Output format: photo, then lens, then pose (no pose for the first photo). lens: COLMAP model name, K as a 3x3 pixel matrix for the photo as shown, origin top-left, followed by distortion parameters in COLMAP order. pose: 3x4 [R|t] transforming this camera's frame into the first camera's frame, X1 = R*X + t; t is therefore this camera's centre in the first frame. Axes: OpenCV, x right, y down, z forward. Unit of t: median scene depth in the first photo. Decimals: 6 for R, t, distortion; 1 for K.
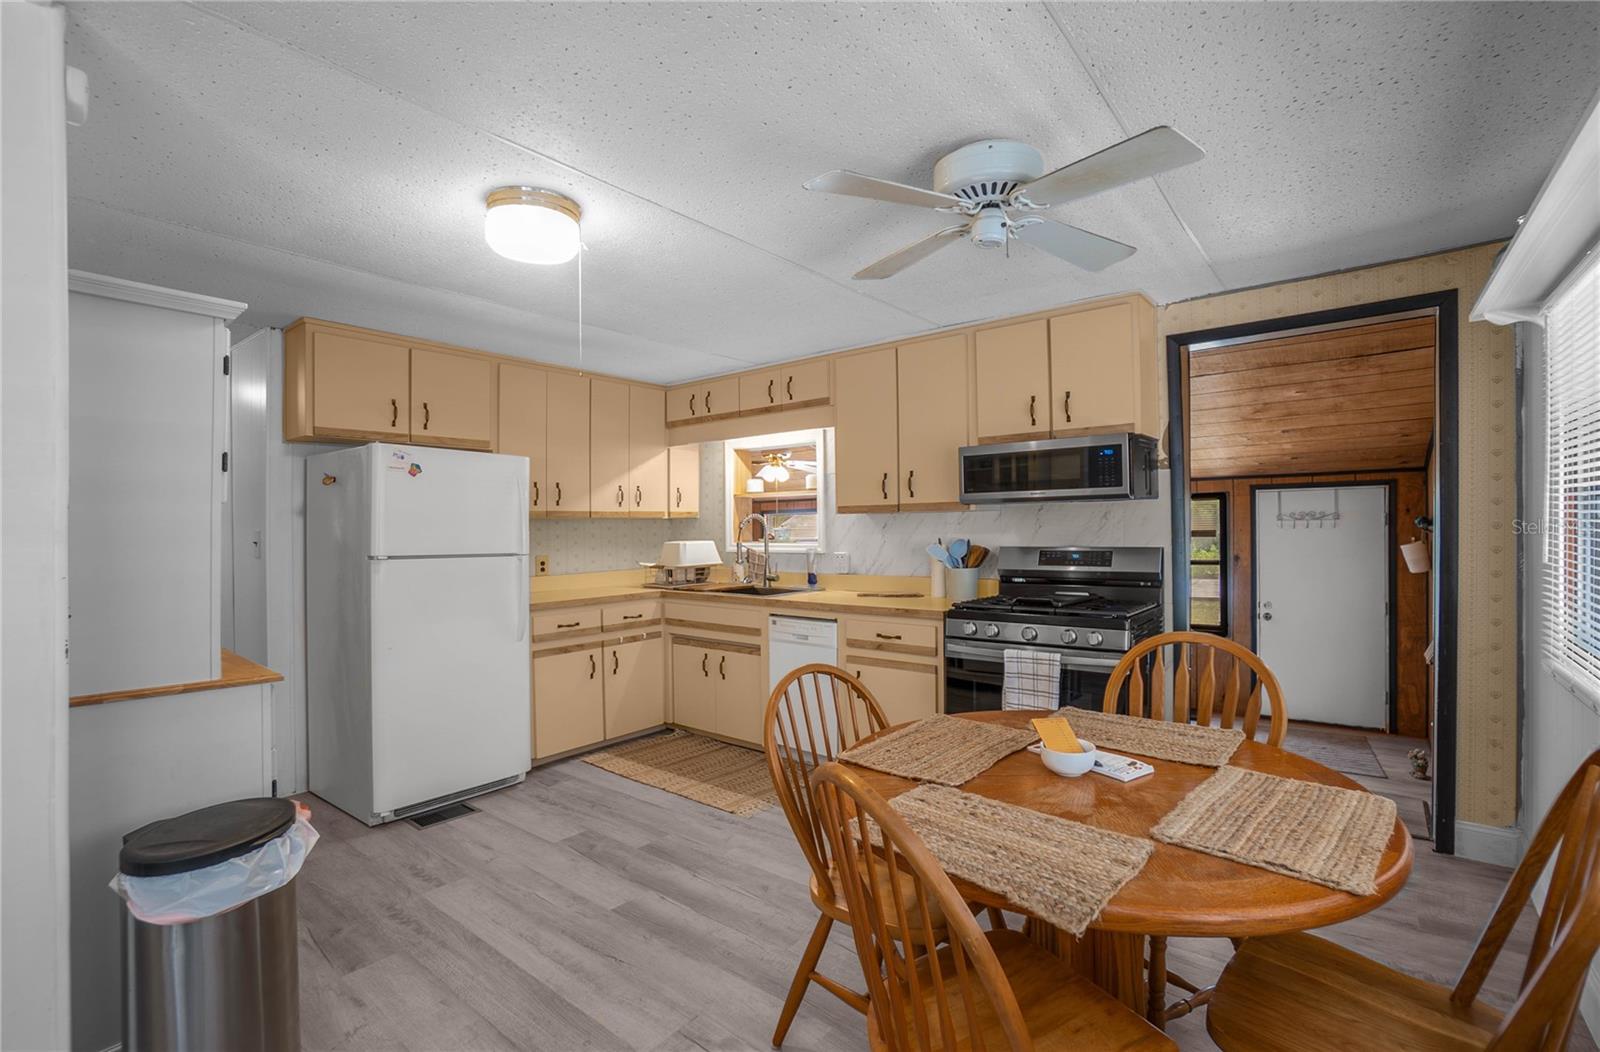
lens RADIAL K [[728.0, 0, 794.1], [0, 728.0, 534.7], [0, 0, 1]] dist [-0.026112, 0.002708]
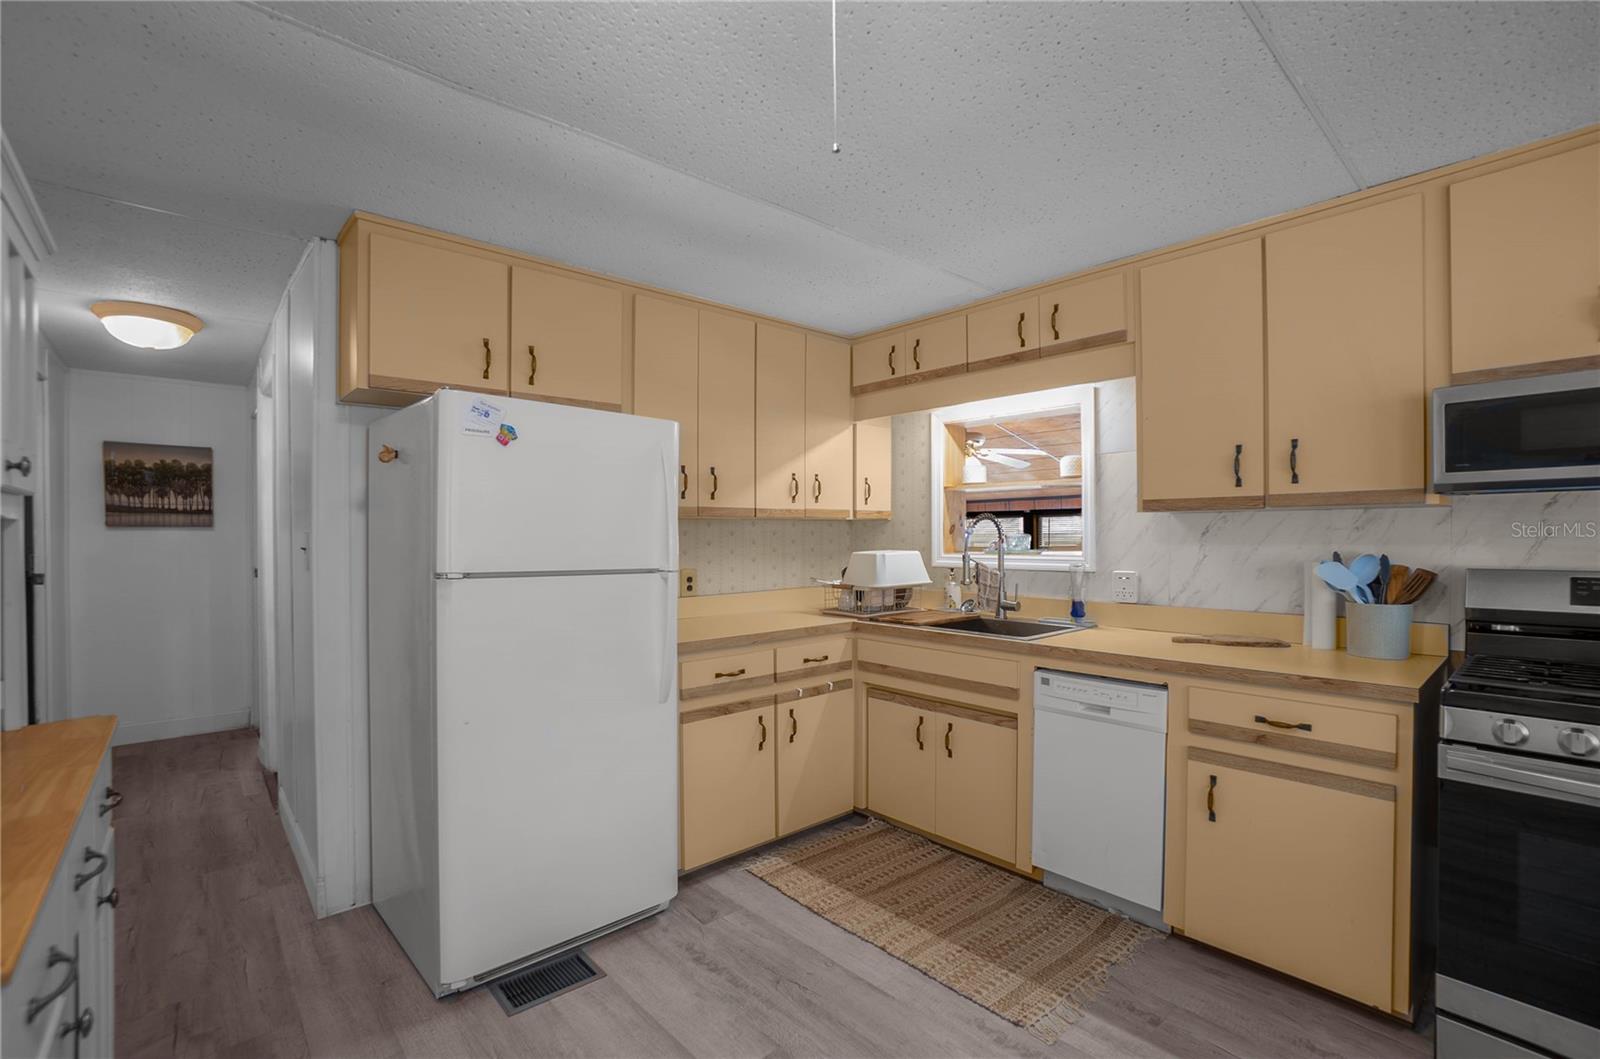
lens RADIAL K [[728.0, 0, 793.7], [0, 728.0, 554.0], [0, 0, 1]] dist [-0.026112, 0.002708]
pose [[0.986454, 0.011723, -0.163620, -0.134726], [-0.008938, 0.999803, 0.017744, -0.000232], [0.163796, -0.016041, 0.986364, 0.322437]]
